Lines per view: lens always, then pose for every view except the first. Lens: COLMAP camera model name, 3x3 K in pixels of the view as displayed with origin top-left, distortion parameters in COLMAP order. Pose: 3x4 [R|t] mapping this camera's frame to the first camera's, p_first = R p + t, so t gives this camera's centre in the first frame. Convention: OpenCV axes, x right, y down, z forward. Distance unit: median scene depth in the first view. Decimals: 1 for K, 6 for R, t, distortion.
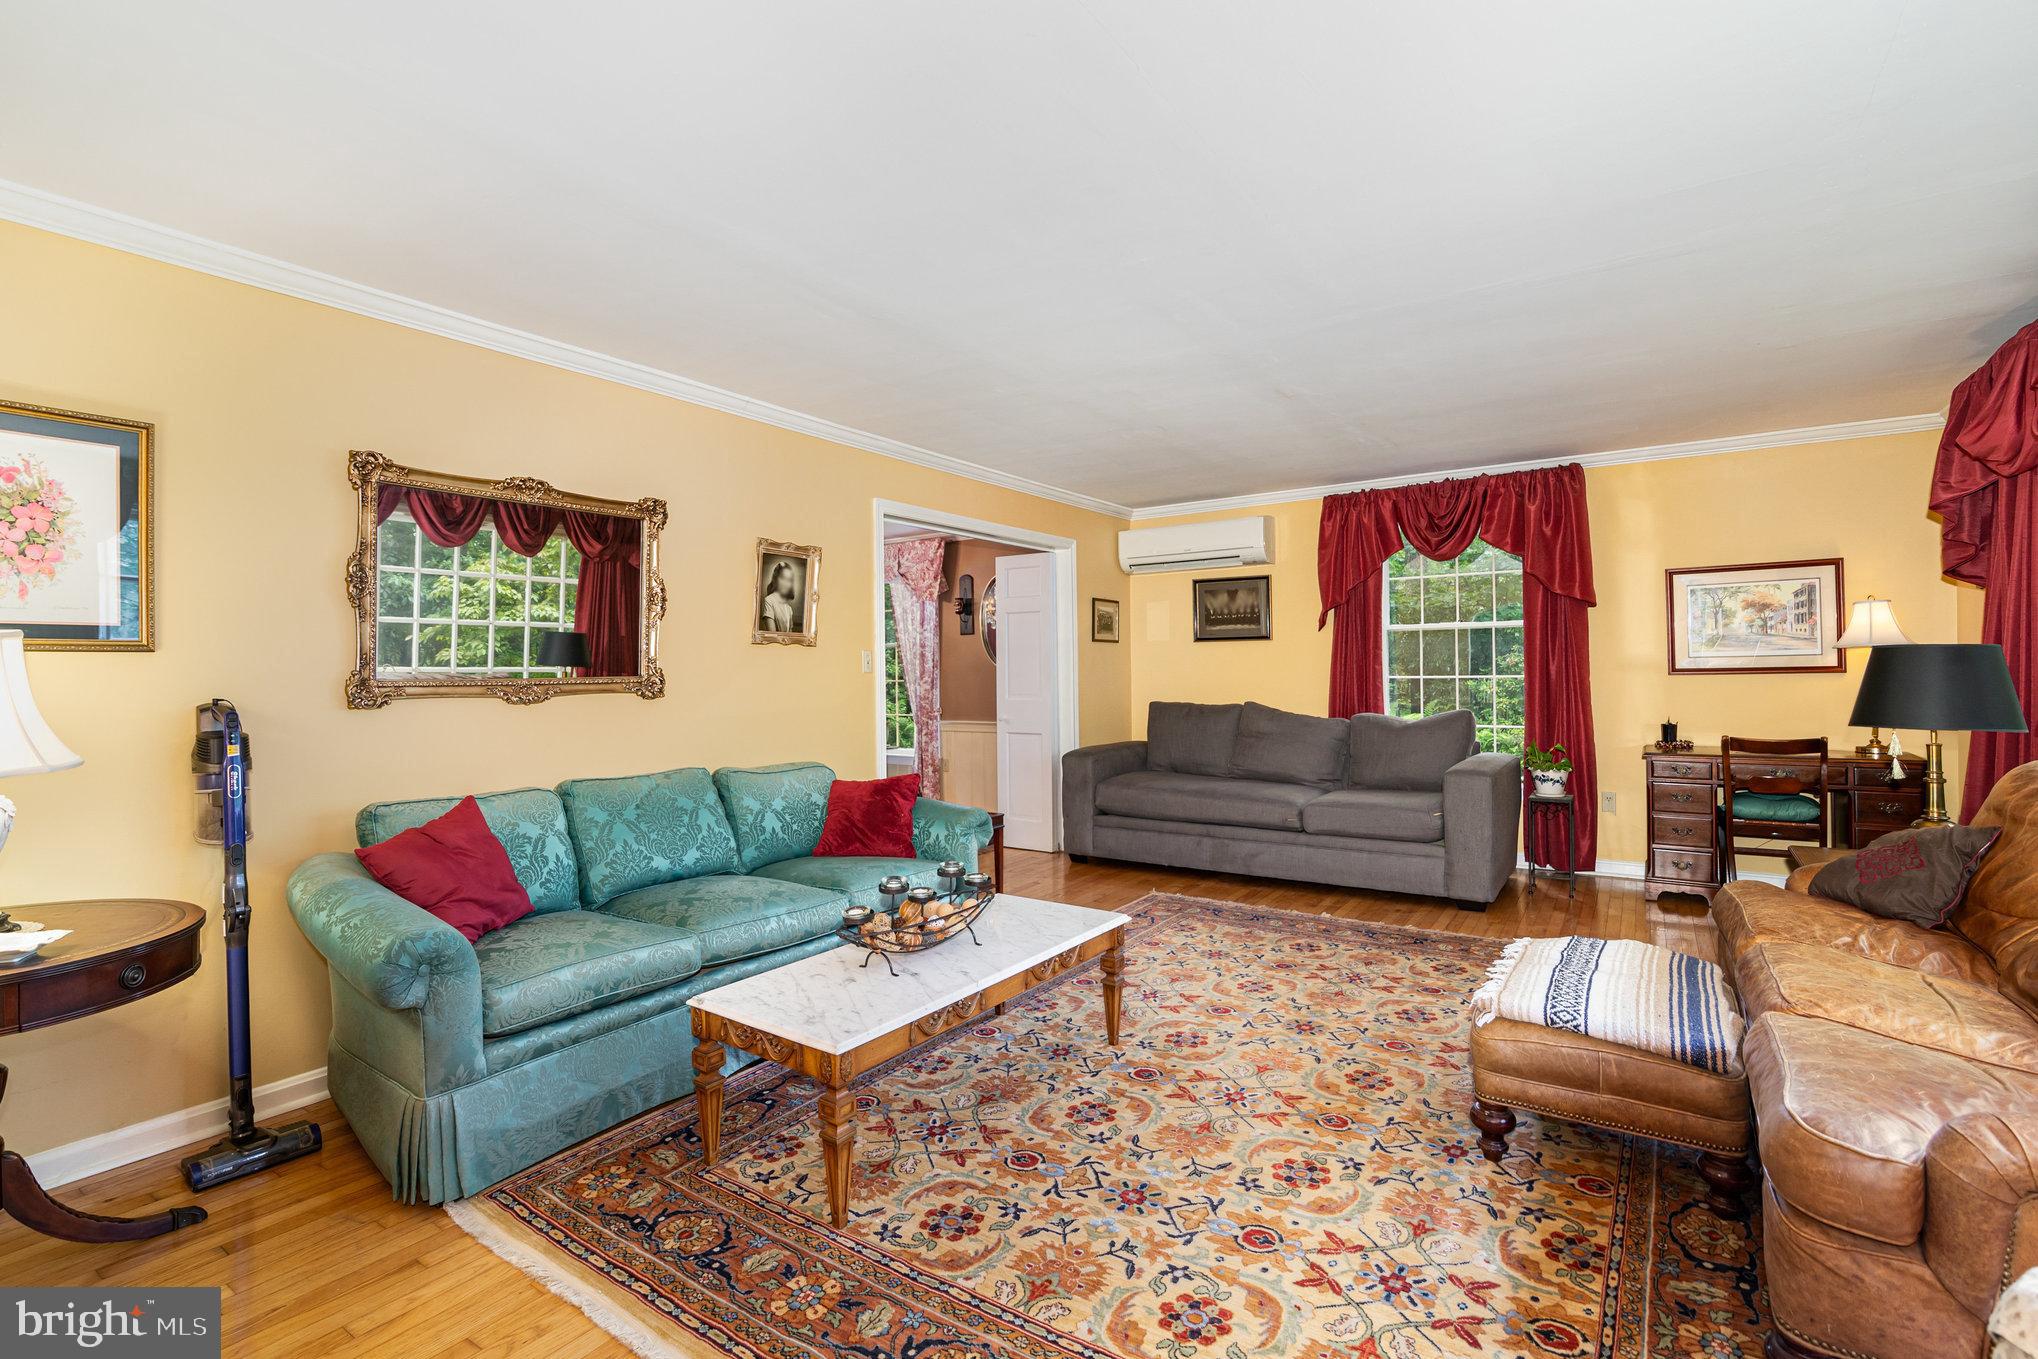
lens RADIAL K [[927.3, 0, 1025.0], [0, 927.3, 699.7], [0, 0, 1]] dist [-0.002444, -0.006881]
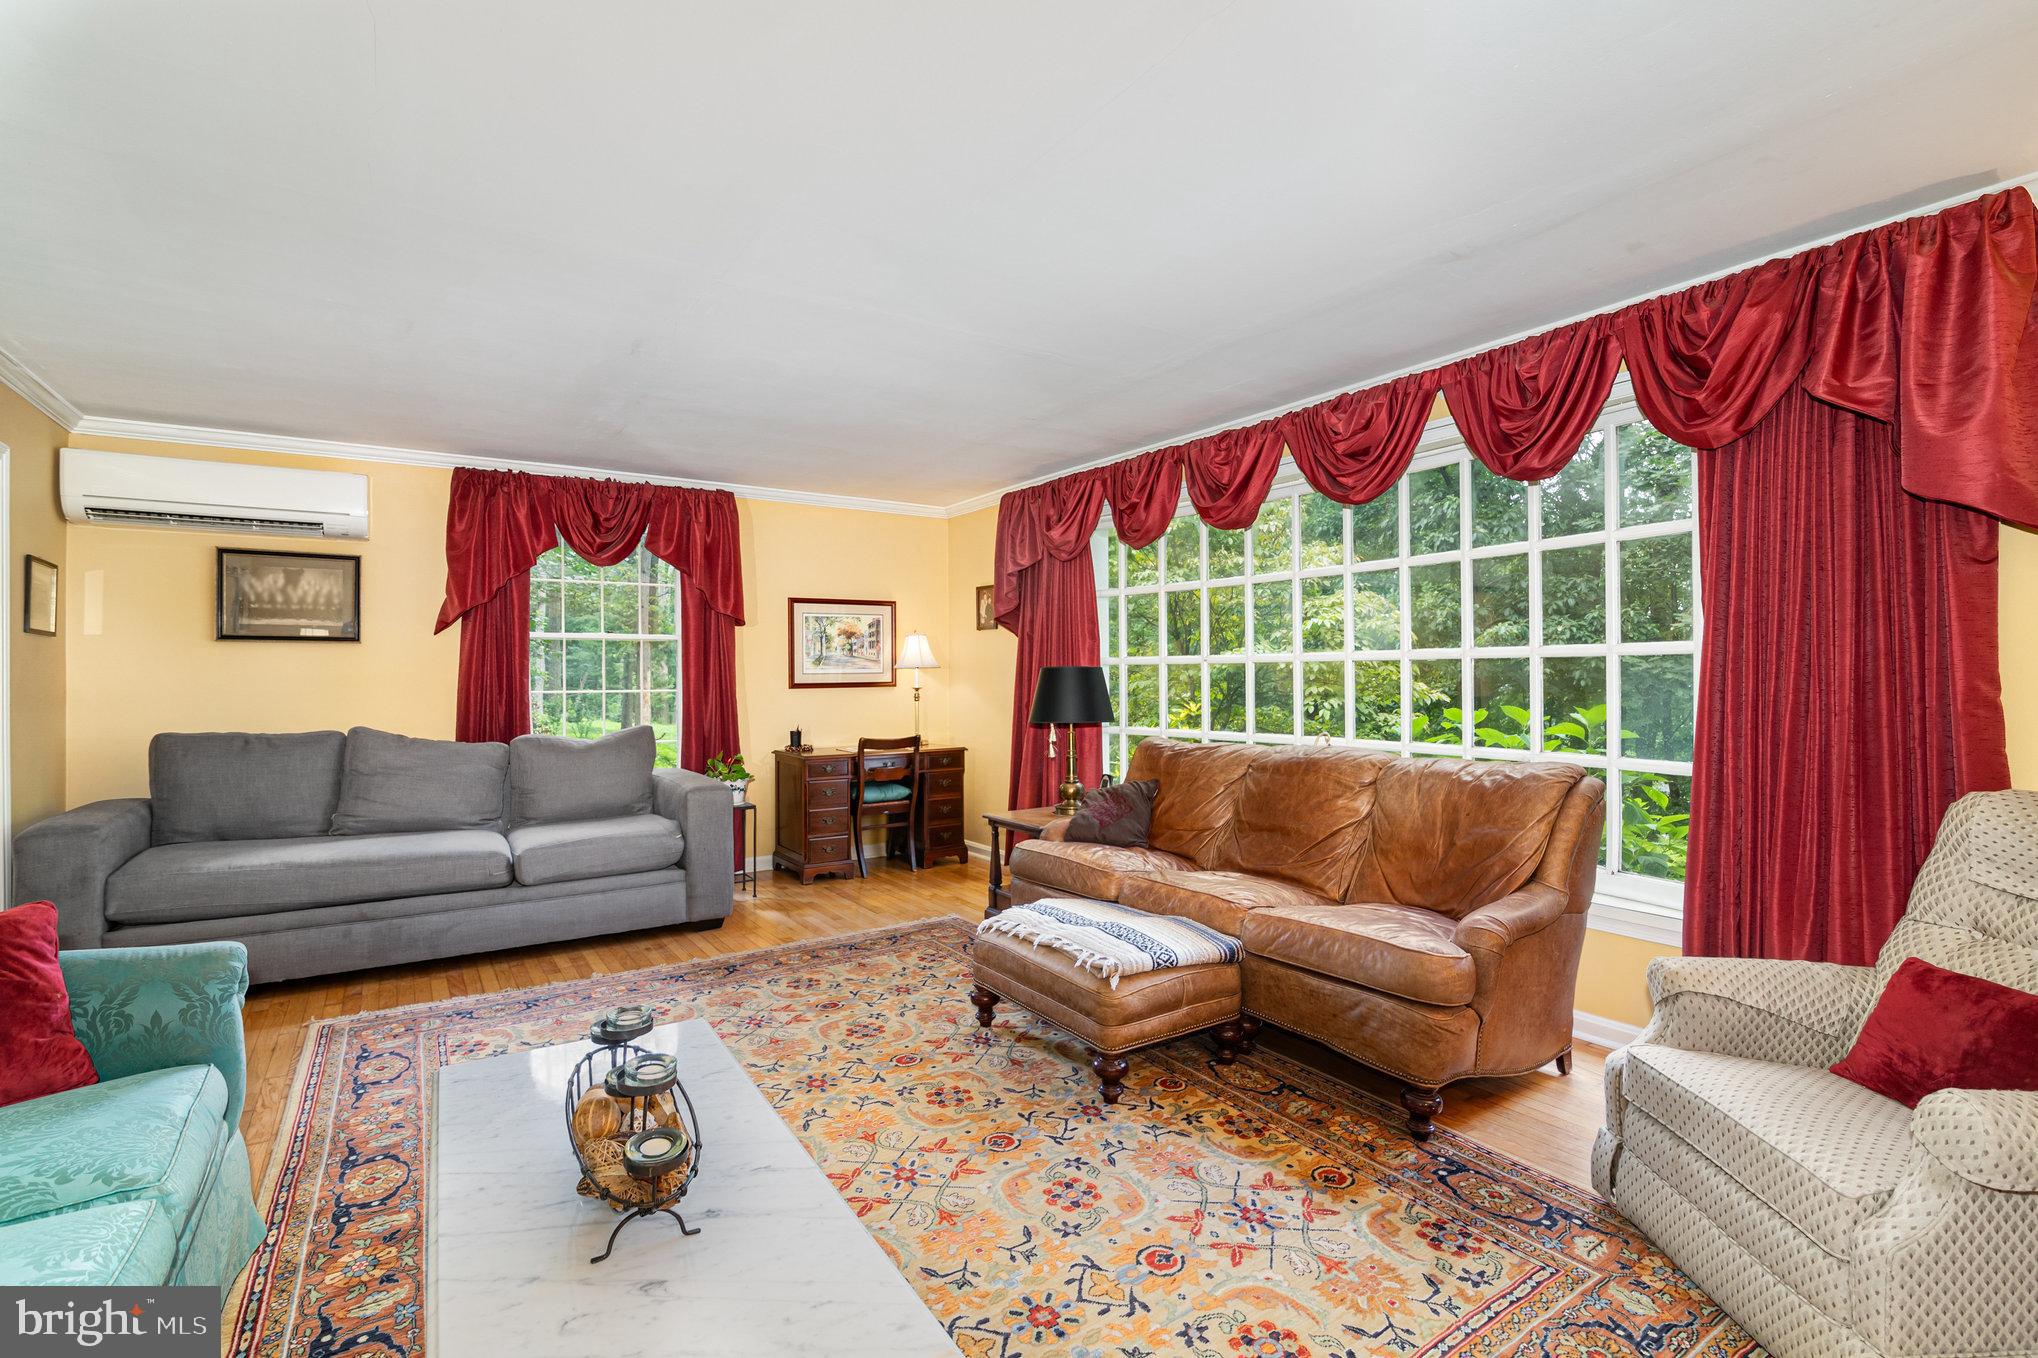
lens RADIAL K [[927.3, 0, 1025.0], [0, 927.3, 699.2], [0, 0, 1]] dist [-0.002444, -0.006881]
pose [[0.379880, -0.011518, 0.924964, -0.291619], [0.028781, 0.999586, 0.000627, -0.006458], [-0.924588, 0.026383, 0.380054, 0.309735]]
